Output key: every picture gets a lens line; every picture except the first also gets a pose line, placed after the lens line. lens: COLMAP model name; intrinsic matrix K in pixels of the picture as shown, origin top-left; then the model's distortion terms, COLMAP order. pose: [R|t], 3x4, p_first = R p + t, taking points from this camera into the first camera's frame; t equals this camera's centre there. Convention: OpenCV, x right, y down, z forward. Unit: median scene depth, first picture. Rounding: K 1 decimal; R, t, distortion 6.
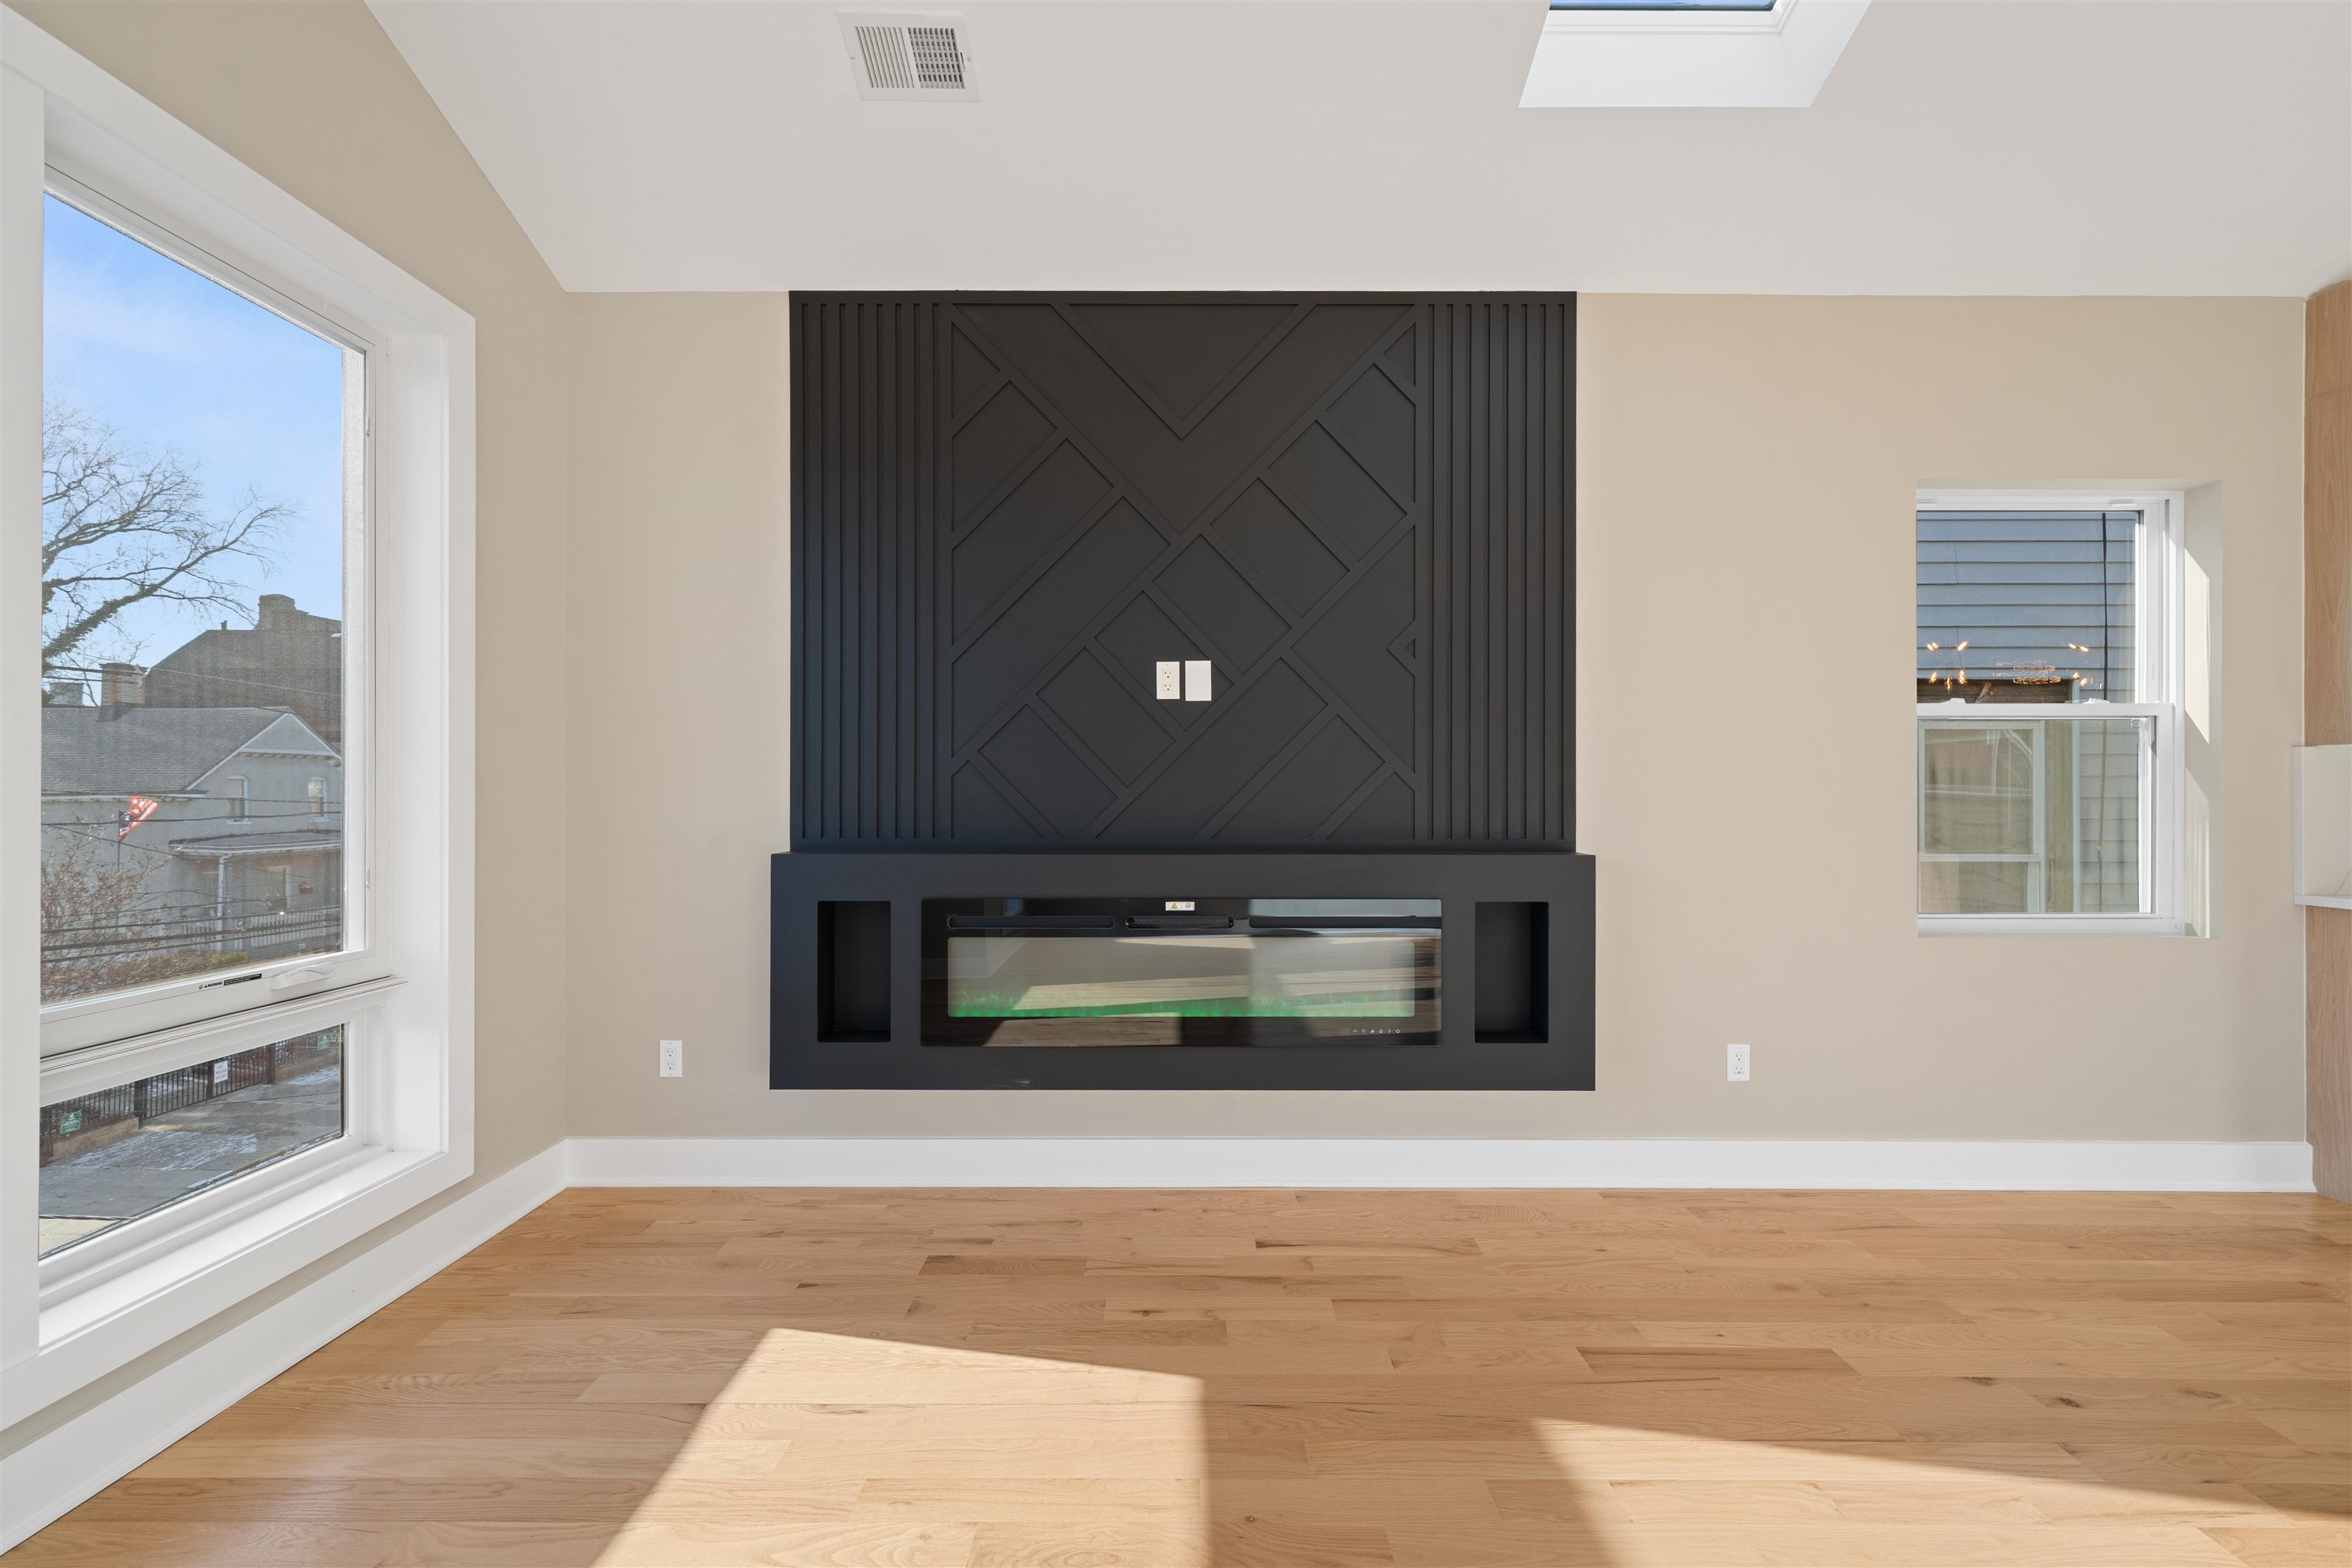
lens RADIAL K [[966.4, 0, 1176.4], [0, 966.4, 789.6], [0, 0, 1]] dist [-0.001131, 0.000135]
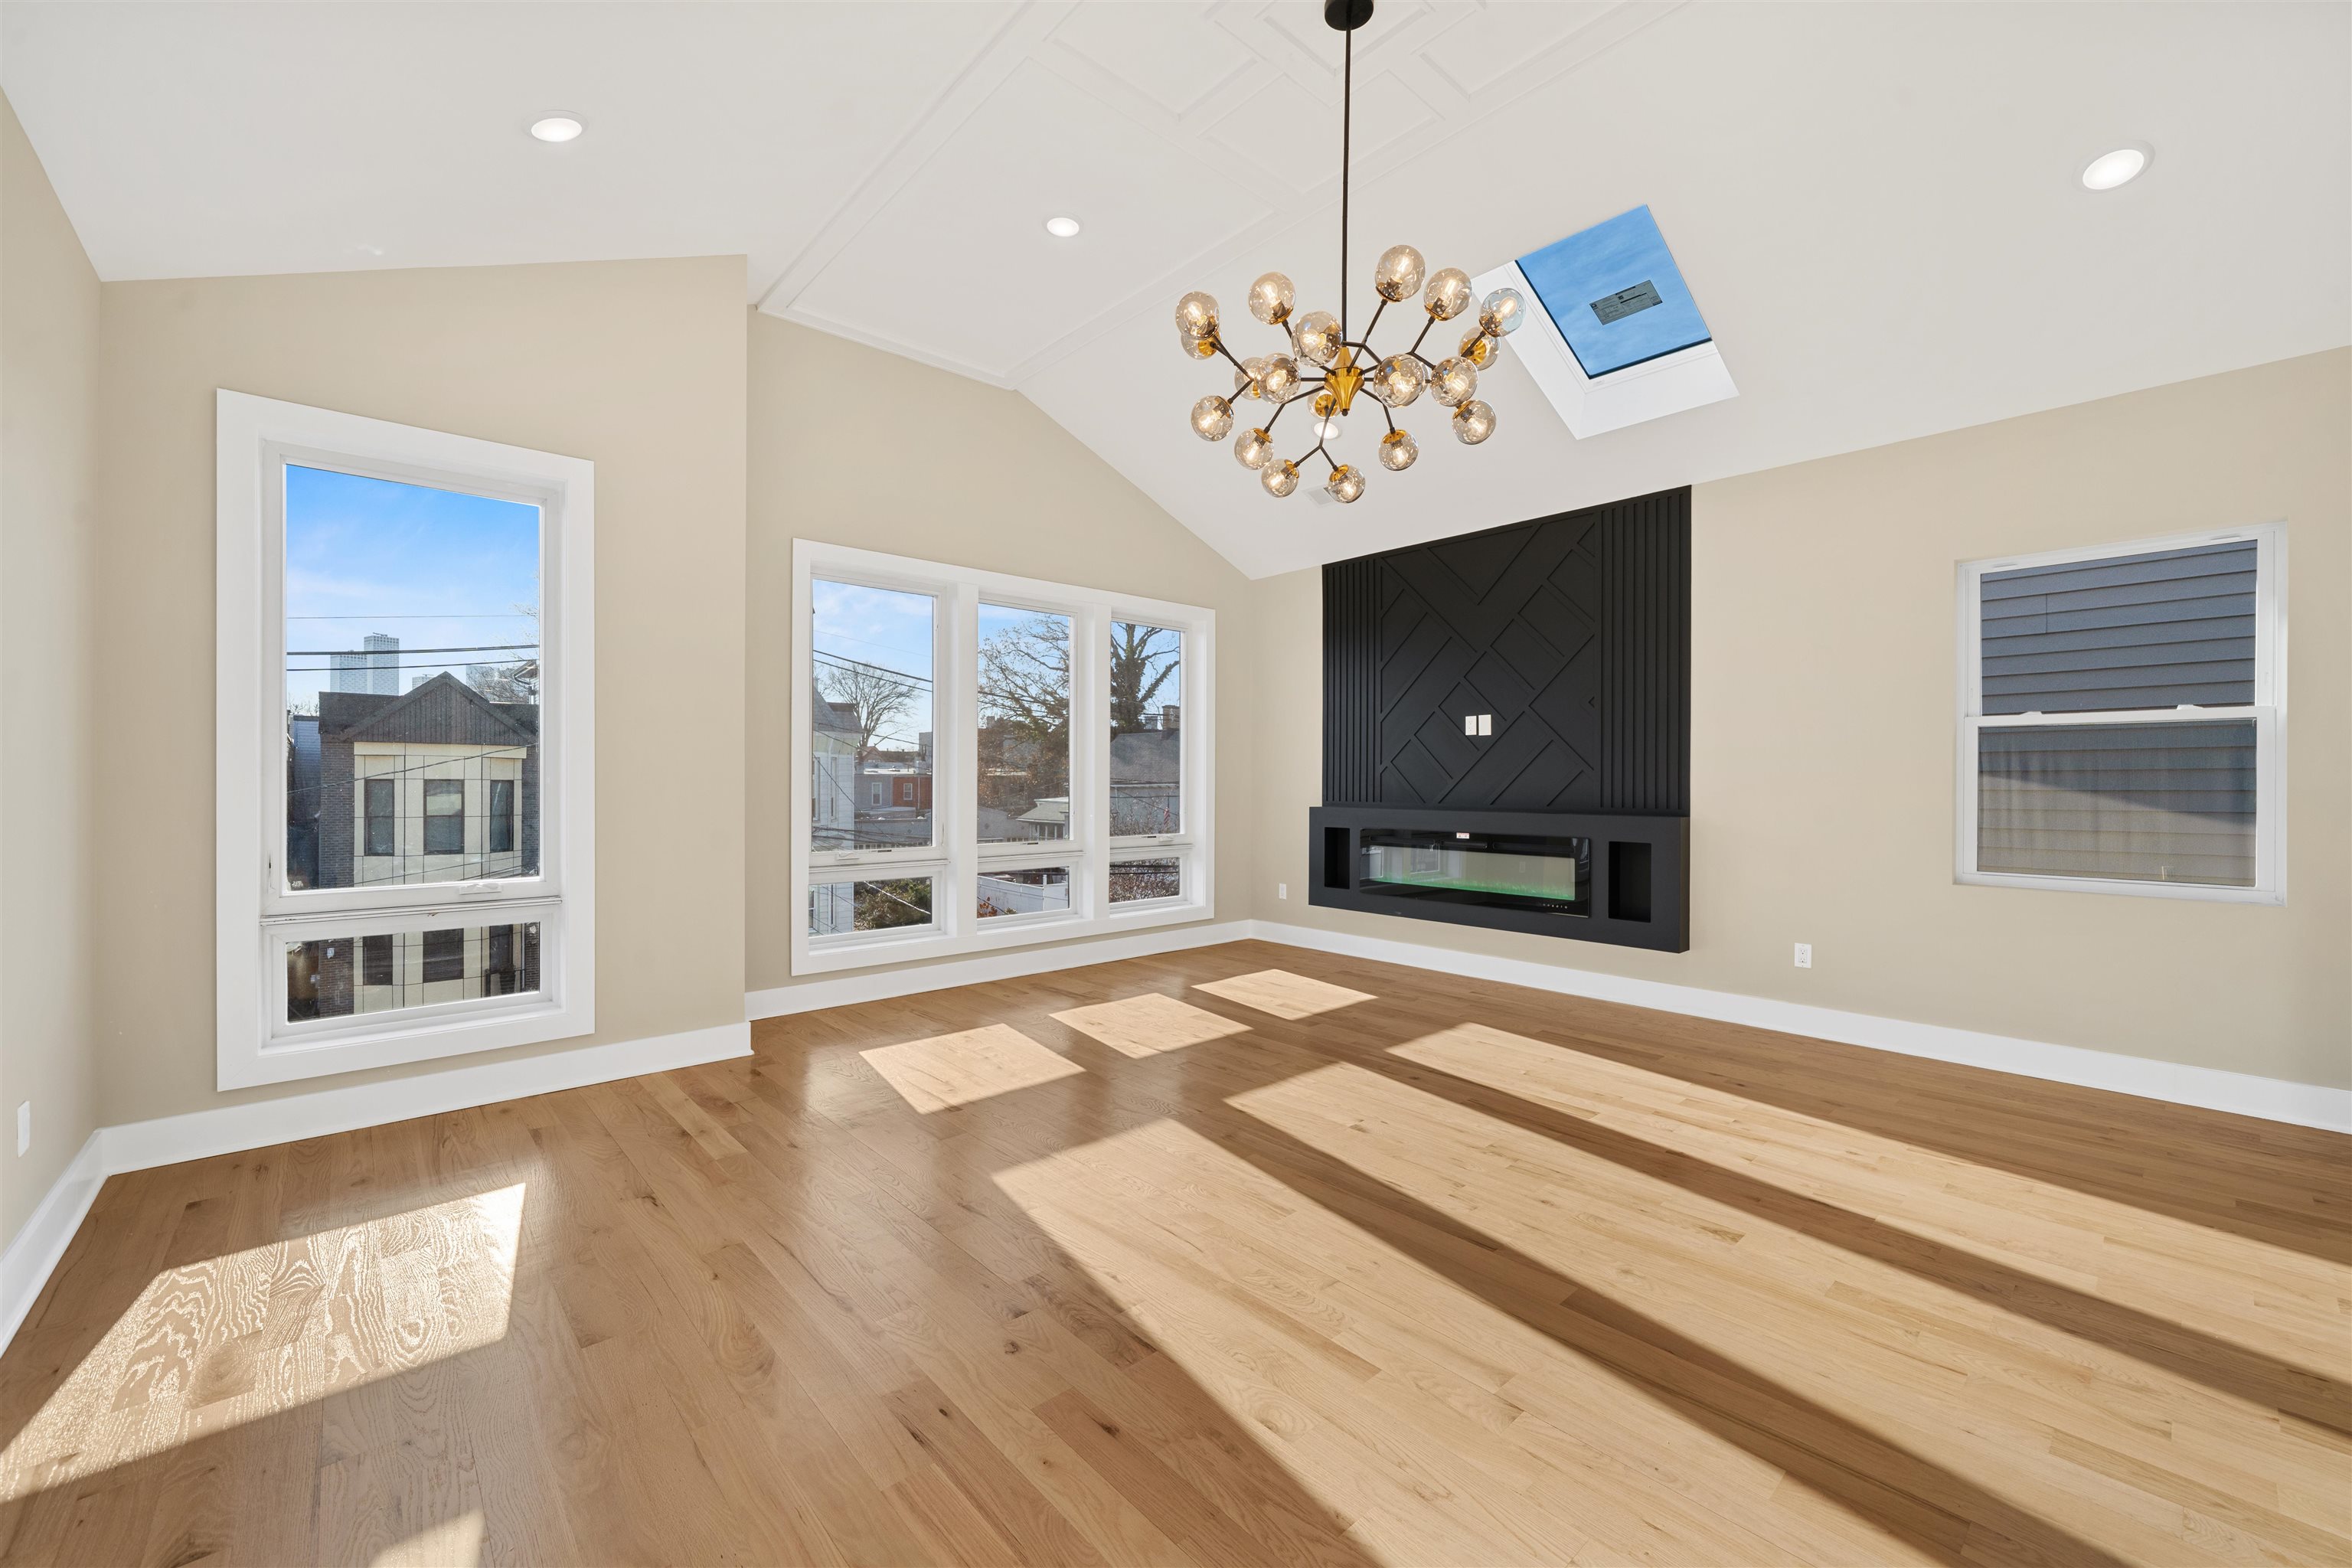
lens RADIAL K [[923.1, 0, 1176.0], [0, 923.1, 784.0], [0, 0, 1]] dist [-0.000041, -0.000150]
pose [[0.673315, 0.004205, -0.739343, 1.034890], [-0.000668, 0.999987, 0.005080, -0.000768], [0.739355, -0.002927, 0.673309, -0.774104]]
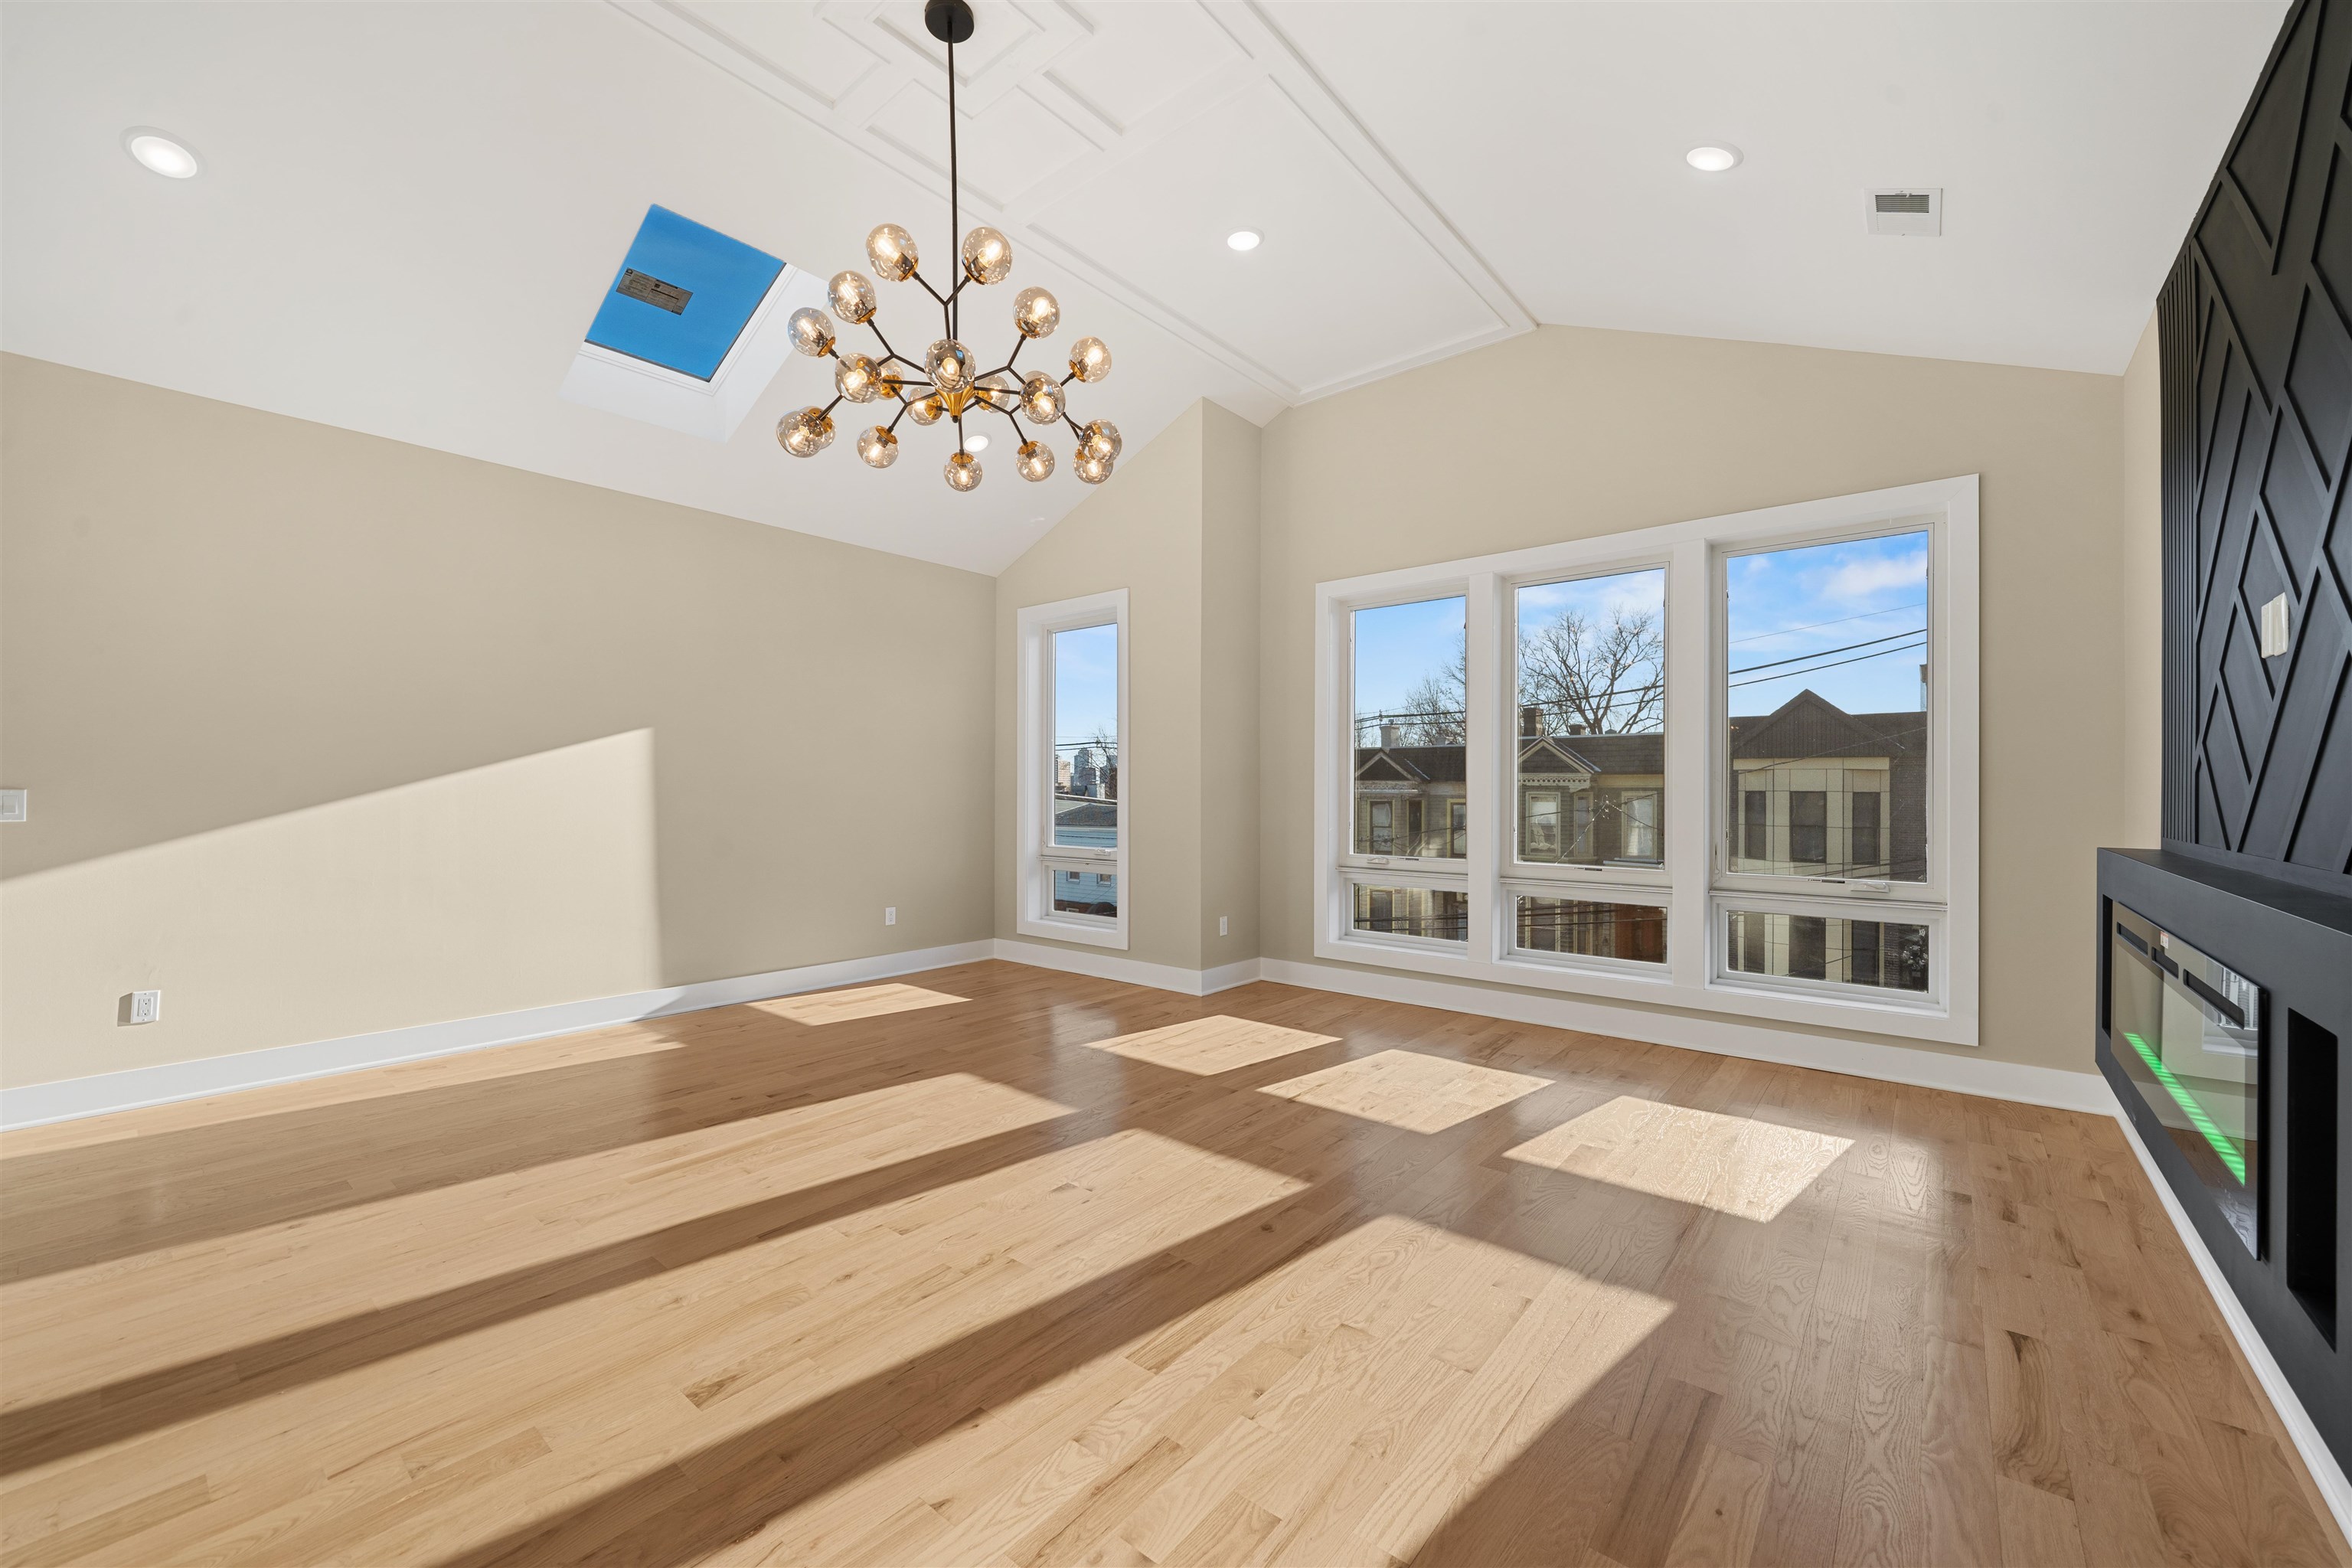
lens RADIAL K [[921.7, 0, 1170.7], [0, 921.7, 772.4], [0, 0, 1]] dist [-0.000483, 0.000010]
pose [[-0.638561, -0.016376, -0.769397, 1.040998], [-0.000231, 0.999778, -0.021087, 0.004971], [0.769571, -0.013287, -0.638423, 0.850430]]
